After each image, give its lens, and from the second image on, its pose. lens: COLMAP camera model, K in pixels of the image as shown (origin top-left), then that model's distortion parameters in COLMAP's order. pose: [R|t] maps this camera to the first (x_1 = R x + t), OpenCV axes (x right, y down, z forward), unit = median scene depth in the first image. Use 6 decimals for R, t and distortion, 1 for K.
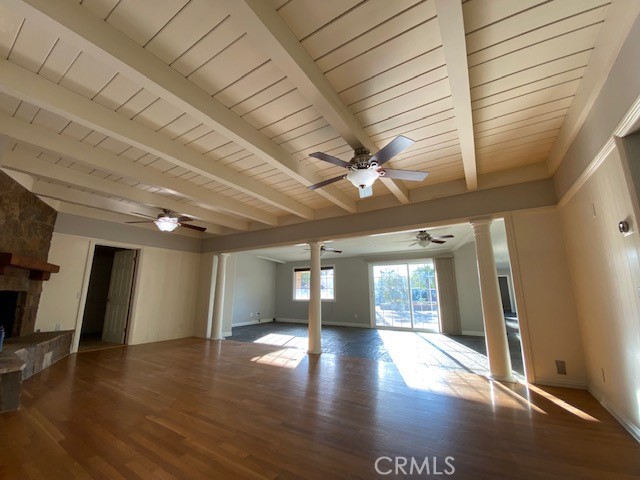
lens RADIAL K [[257.5, 0, 320.0], [0, 257.5, 240.0], [0, 0, 1]] dist [0.014473, -0.016915]
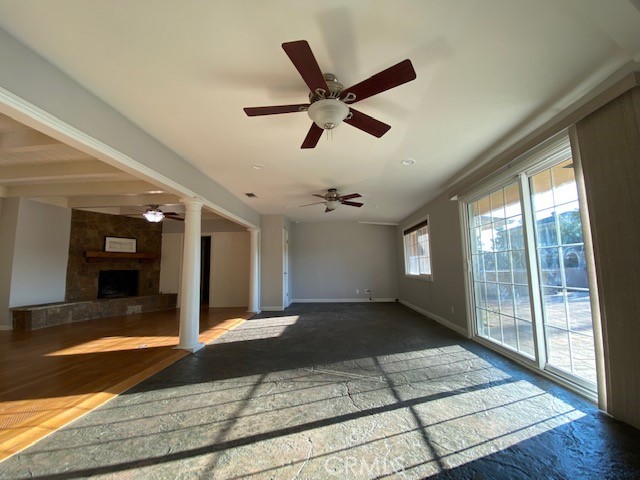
lens RADIAL K [[257.5, 0, 320.0], [0, 257.5, 240.0], [0, 0, 1]] dist [0.014473, -0.016915]
pose [[0.481556, -0.103641, -0.870266, 0.865169], [0.194889, 0.980784, -0.008962, 0.217056], [0.854472, -0.165290, 0.492501, 1.026821]]
